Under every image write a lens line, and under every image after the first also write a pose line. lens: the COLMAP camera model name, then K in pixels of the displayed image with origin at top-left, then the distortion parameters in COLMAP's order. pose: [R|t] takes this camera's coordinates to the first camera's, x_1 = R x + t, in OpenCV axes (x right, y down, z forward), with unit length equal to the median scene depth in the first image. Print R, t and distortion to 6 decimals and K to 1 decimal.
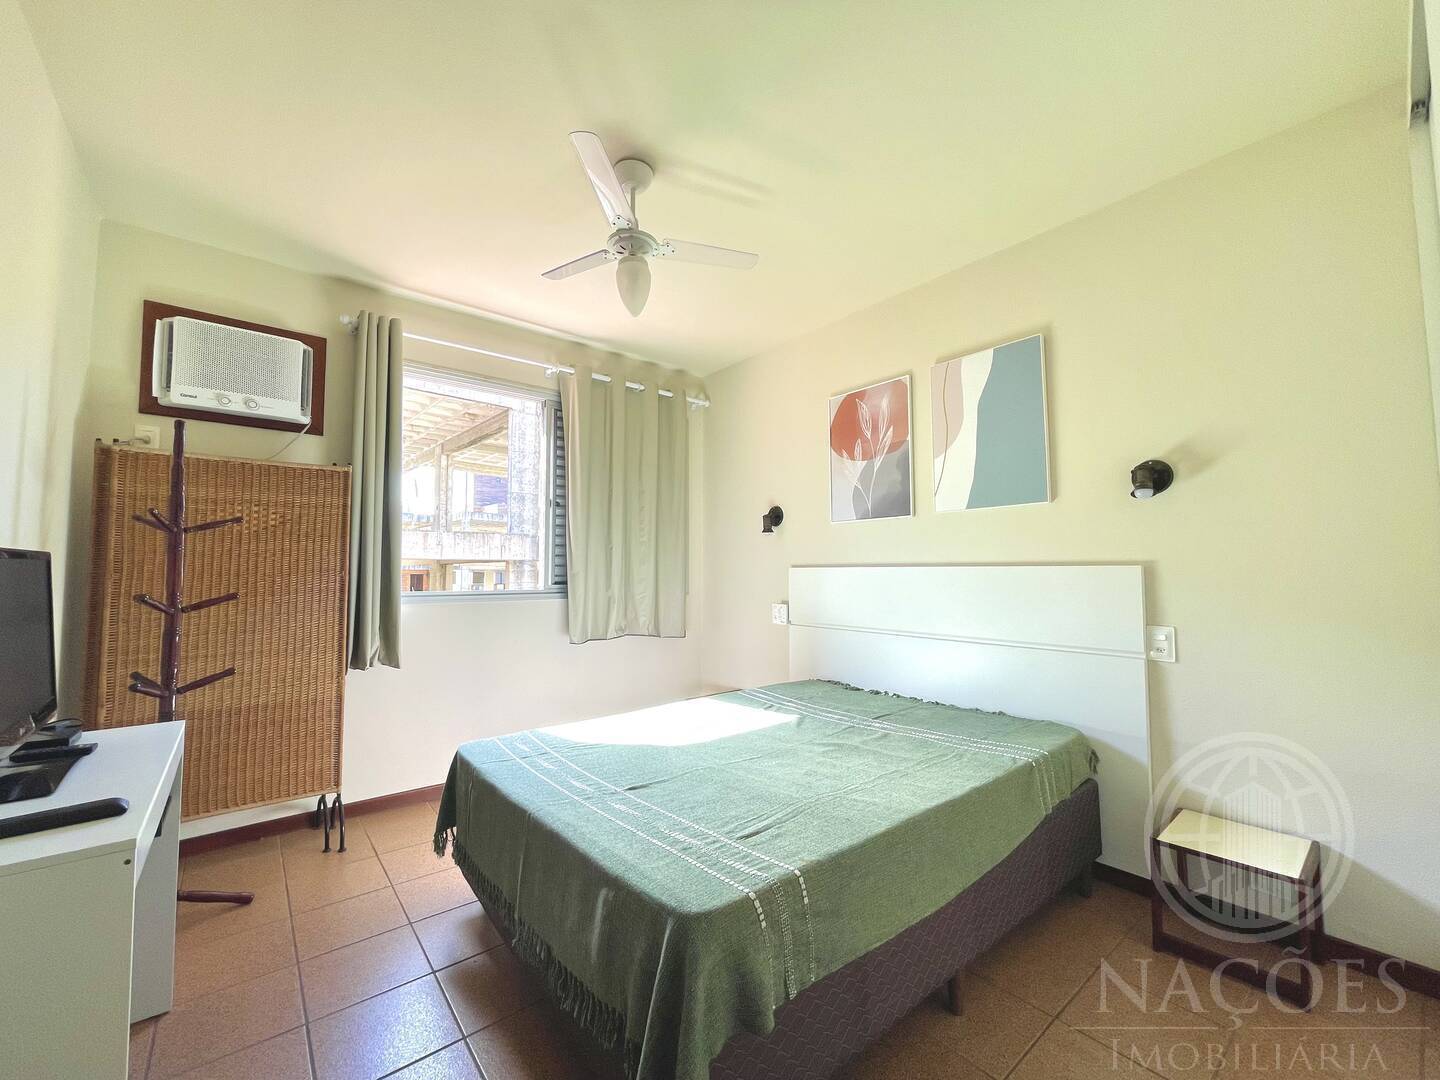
lens RADIAL K [[573.6, 0, 718.7], [0, 573.6, 535.6], [0, 0, 1]] dist [-0.010907, -0.000071]
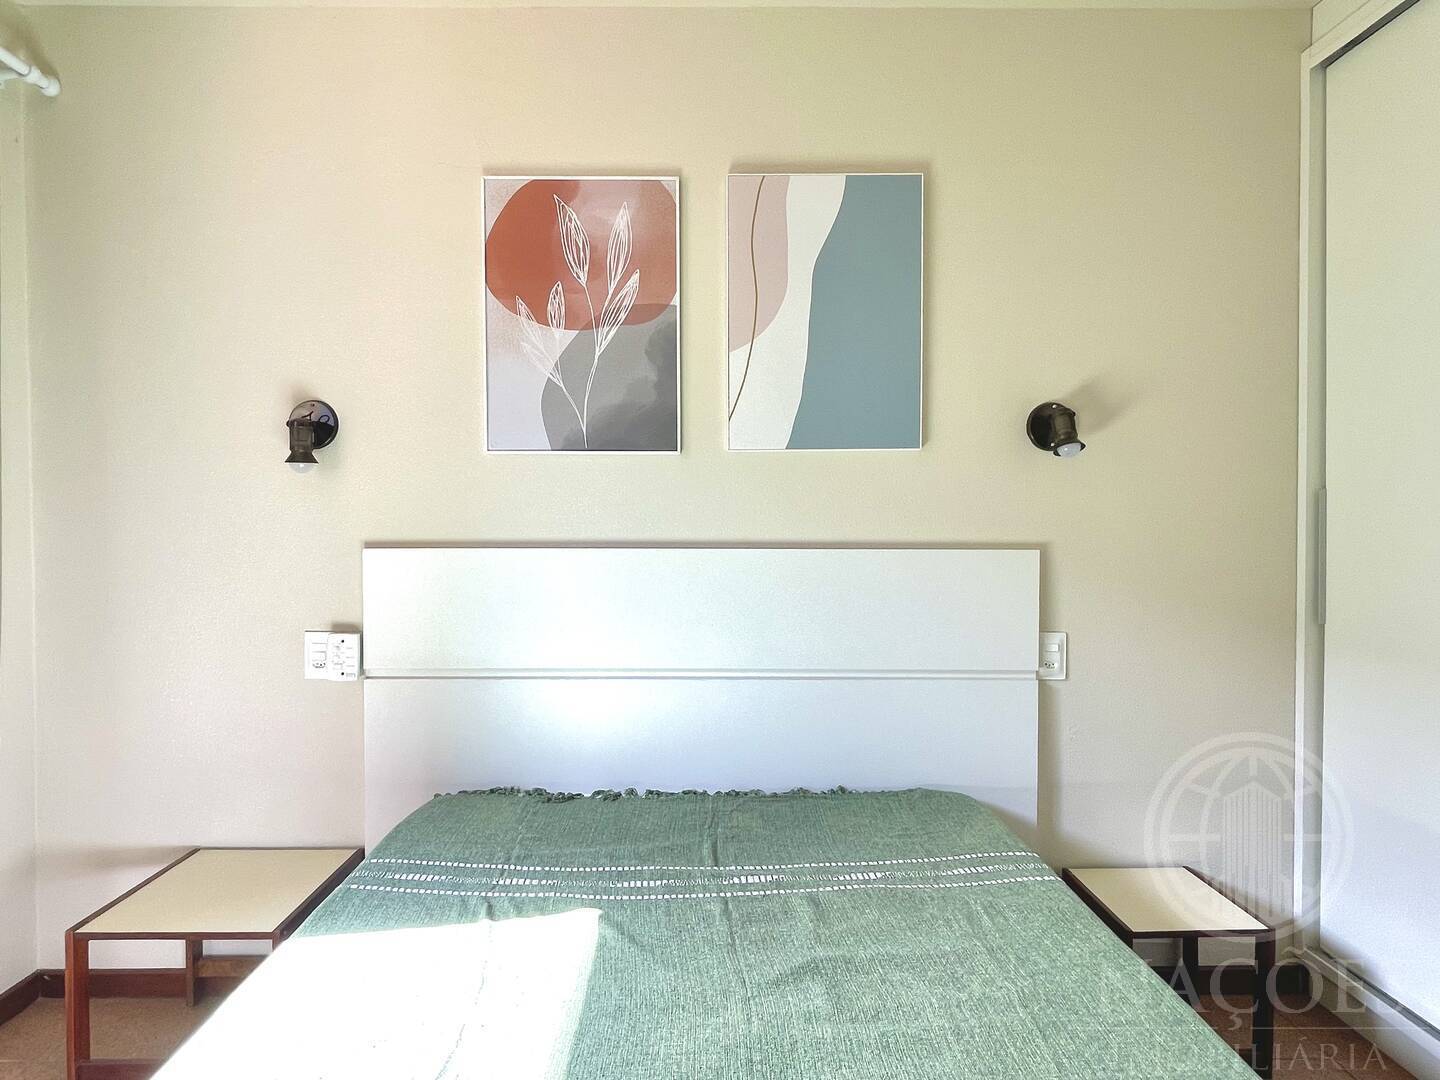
lens RADIAL K [[844.8, 0, 720.0], [0, 844.8, 540.0], [0, 0, 1]] dist [0.006785, -0.000605]
pose [[0.635182, -0.013186, 0.772250, -0.236916], [-0.049578, 0.997096, 0.057804, -0.000570], [-0.770770, -0.075003, 0.632684, 0.463948]]
